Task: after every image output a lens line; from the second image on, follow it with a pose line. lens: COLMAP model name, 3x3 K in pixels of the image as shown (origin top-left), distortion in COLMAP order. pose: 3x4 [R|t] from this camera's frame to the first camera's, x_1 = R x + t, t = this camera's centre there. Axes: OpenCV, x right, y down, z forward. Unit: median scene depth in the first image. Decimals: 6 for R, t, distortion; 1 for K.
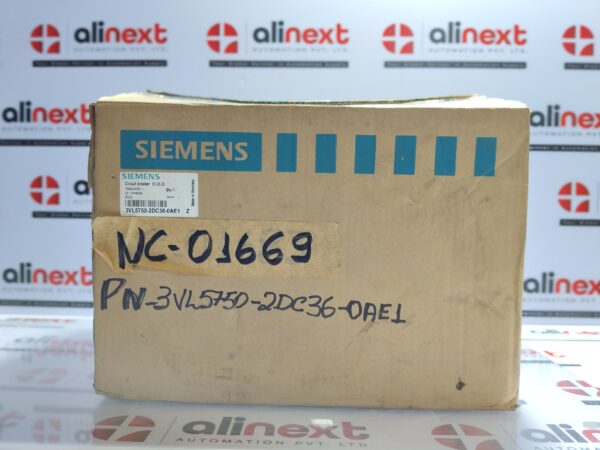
lens RADIAL K [[495.1, 0, 296.7], [0, 495.1, 224.2], [0, 0, 1]] dist [-0.006810, -0.034701]
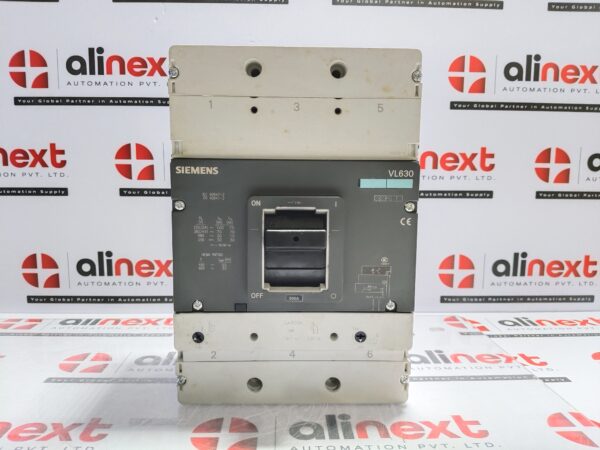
lens RADIAL K [[448.0, 0, 296.1], [0, 448.0, 221.0], [0, 0, 1]] dist [-0.002182, -0.042404]
pose [[0.998135, -0.013098, 0.059622, 0.069554], [0.007752, 0.995998, 0.089034, -0.030754], [-0.060550, -0.088406, 0.994242, 0.247488]]
